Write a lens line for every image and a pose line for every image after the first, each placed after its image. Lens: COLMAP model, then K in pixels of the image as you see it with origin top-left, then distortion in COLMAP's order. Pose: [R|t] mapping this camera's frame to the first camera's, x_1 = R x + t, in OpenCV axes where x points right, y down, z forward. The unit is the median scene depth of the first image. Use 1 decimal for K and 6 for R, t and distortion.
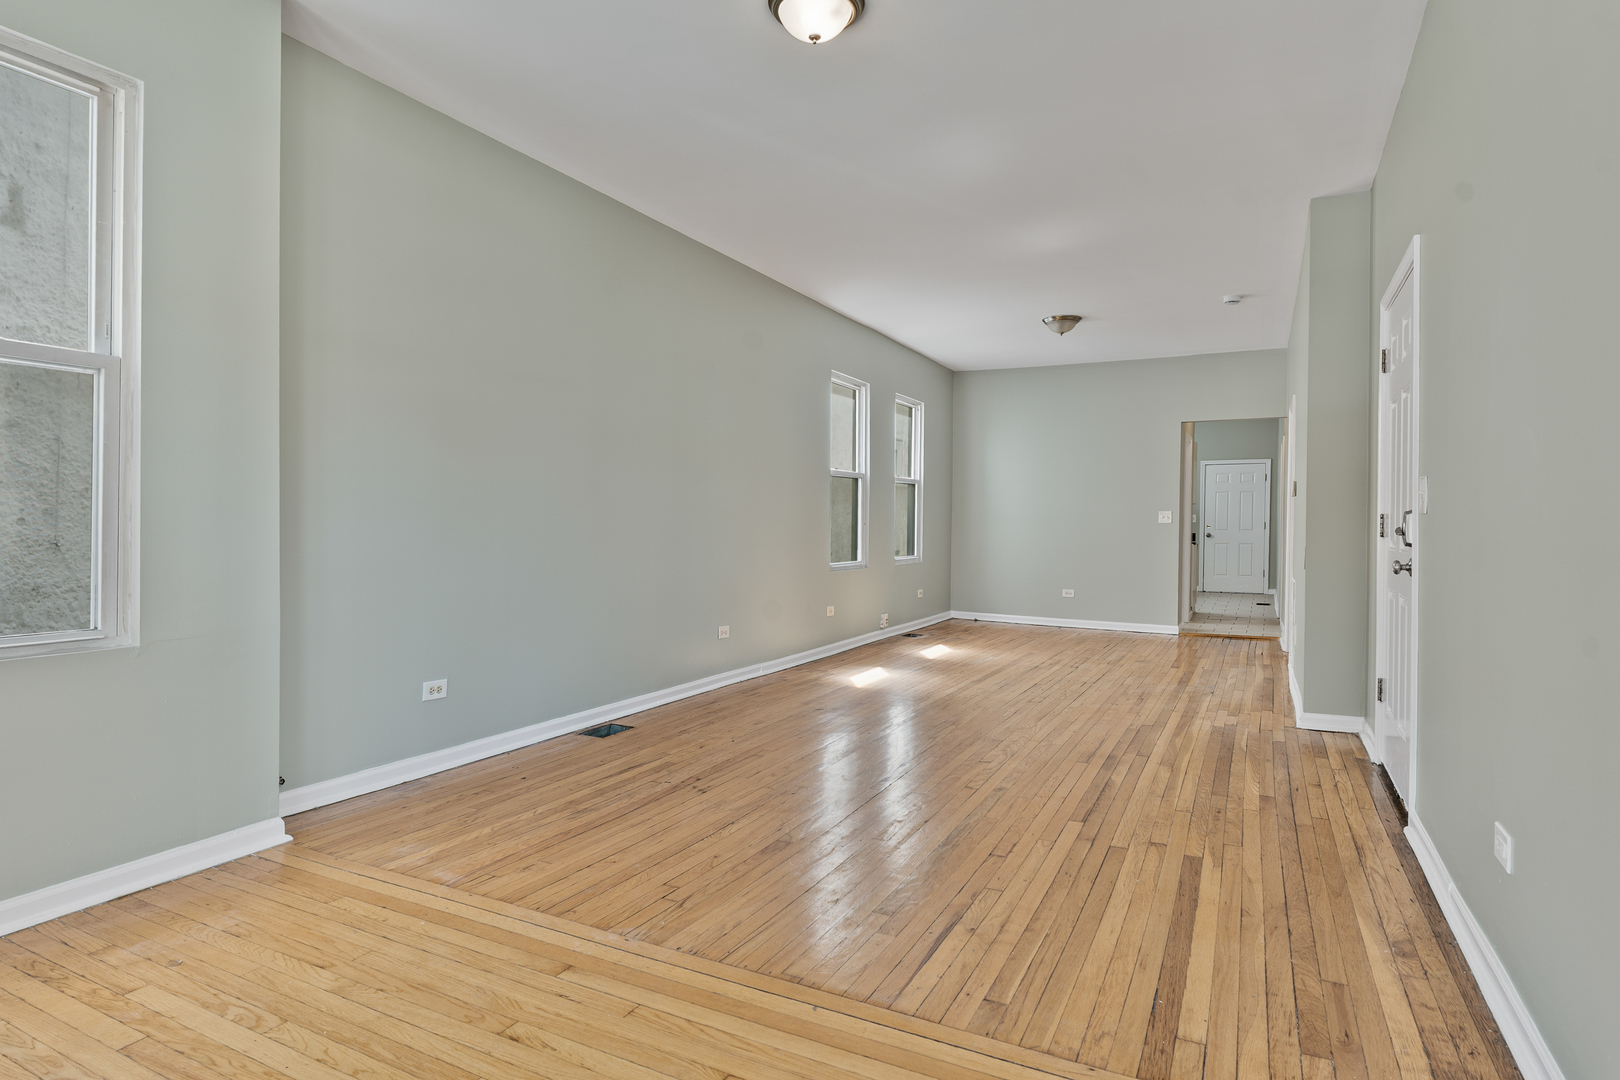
lens RADIAL K [[883.7, 0, 807.2], [0, 883.7, 521.3], [0, 0, 1]] dist [-0.001278, 0.000214]
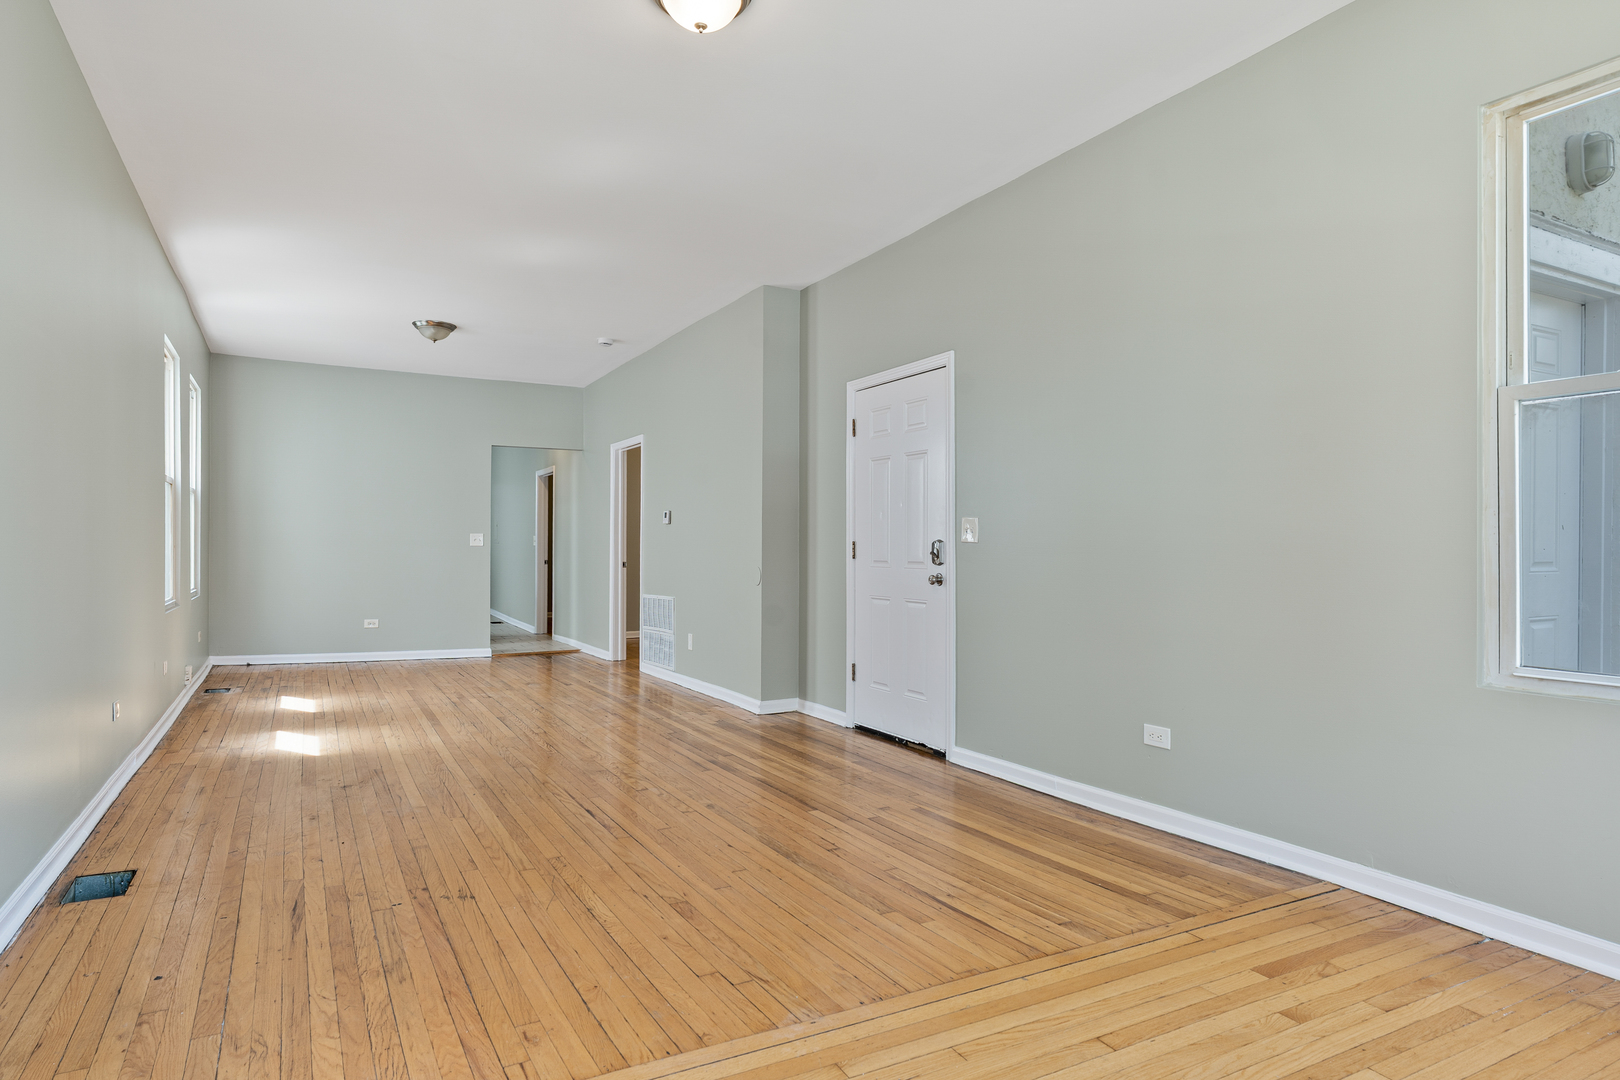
lens RADIAL K [[915.1, 0, 801.8], [0, 915.1, 541.3], [0, 0, 1]] dist [-0.002034, 0.000397]
pose [[0.566638, 0.005991, 0.823945, -0.675982], [-0.005288, 0.999979, -0.003635, -0.003023], [-0.823950, -0.002297, 0.566658, 0.343655]]
